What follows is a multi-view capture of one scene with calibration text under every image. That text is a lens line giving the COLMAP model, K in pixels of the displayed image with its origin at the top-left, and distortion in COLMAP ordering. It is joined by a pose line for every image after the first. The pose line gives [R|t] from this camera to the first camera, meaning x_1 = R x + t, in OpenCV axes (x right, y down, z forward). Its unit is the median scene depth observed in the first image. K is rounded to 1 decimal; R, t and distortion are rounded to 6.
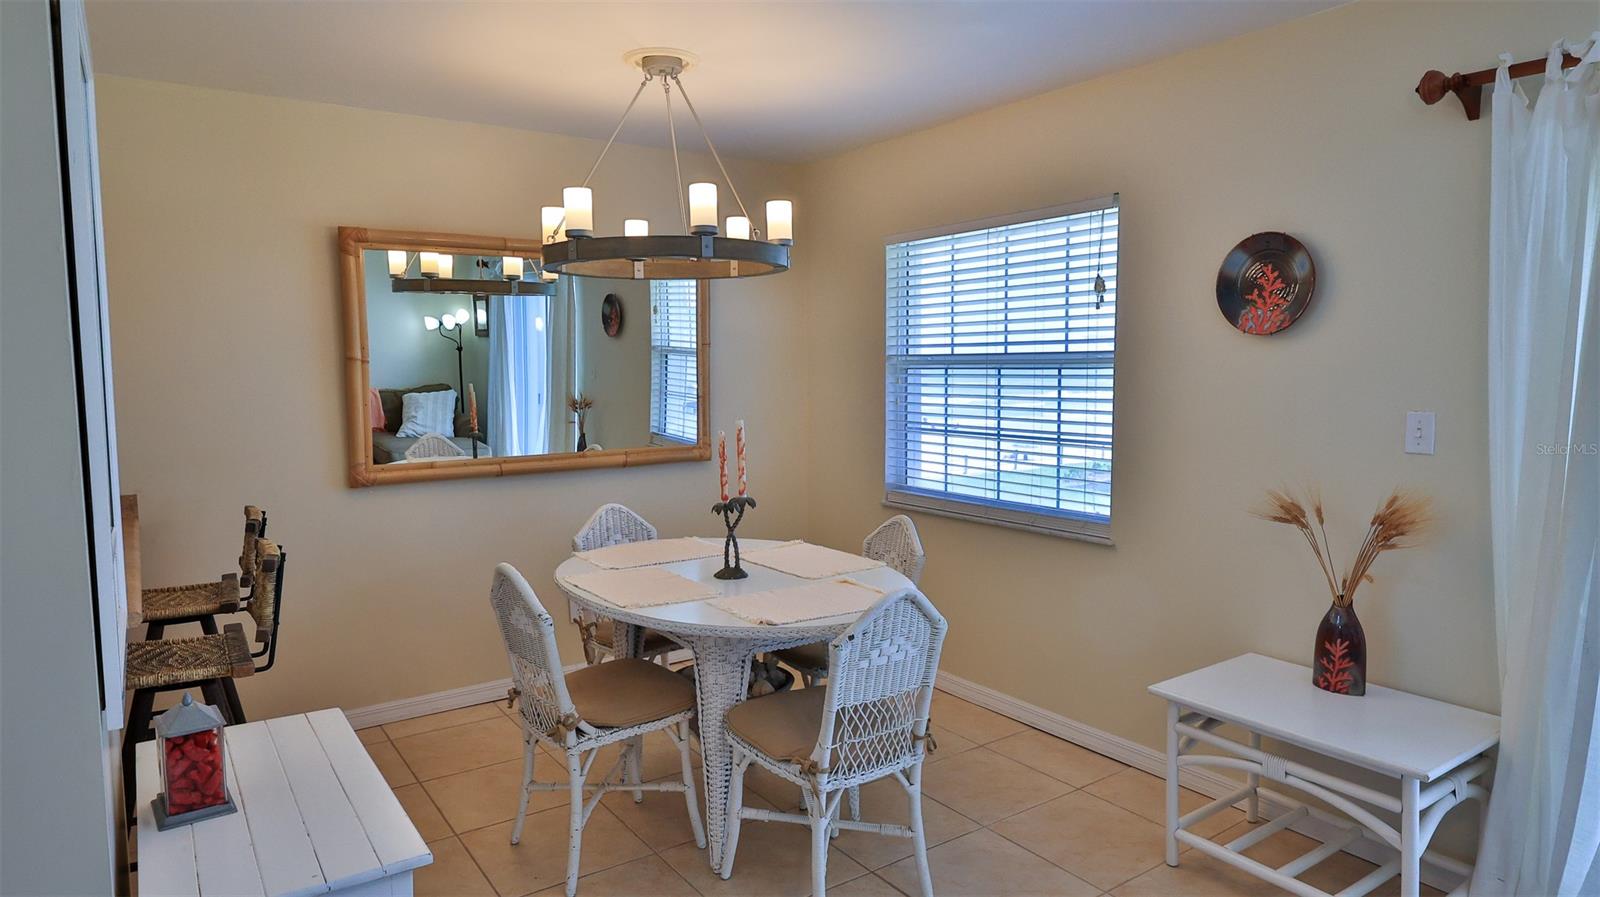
lens RADIAL K [[949.4, 0, 796.1], [0, 949.4, 450.0], [0, 0, 1]] dist [0.003009, 0.003303]
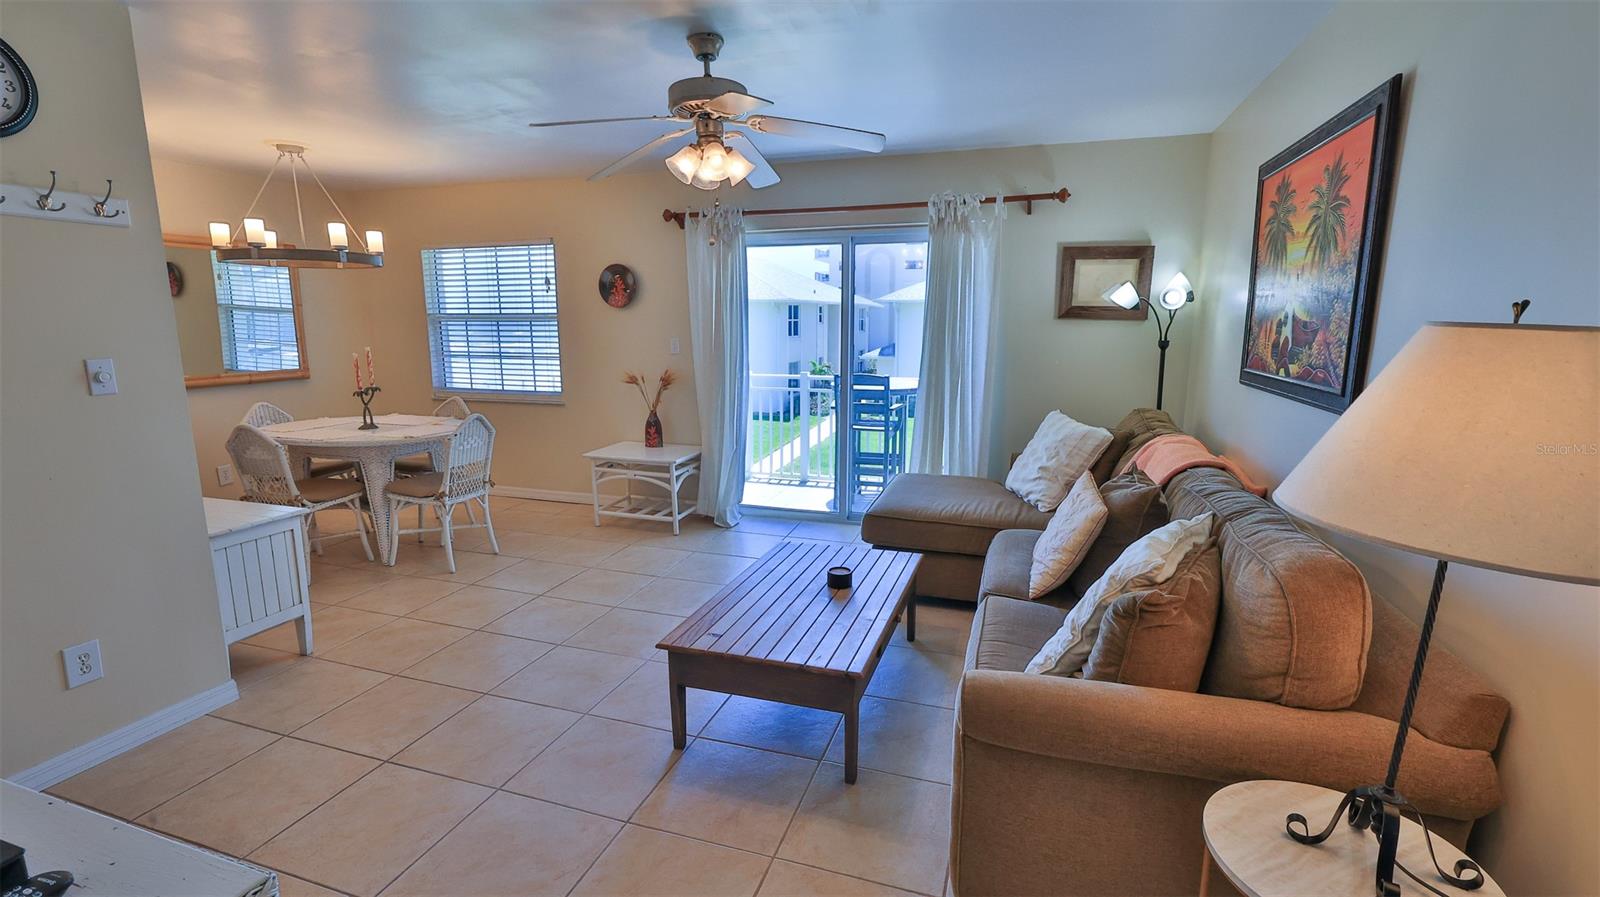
lens RADIAL K [[708.0, 0, 799.3], [0, 708.0, 443.6], [0, 0, 1]] dist [-0.000224, -0.000415]
pose [[0.797844, -0.098186, 0.594815, -0.236316], [0.048943, 0.993941, 0.098421, 0.066116], [-0.600874, -0.049412, 0.797815, -0.703346]]
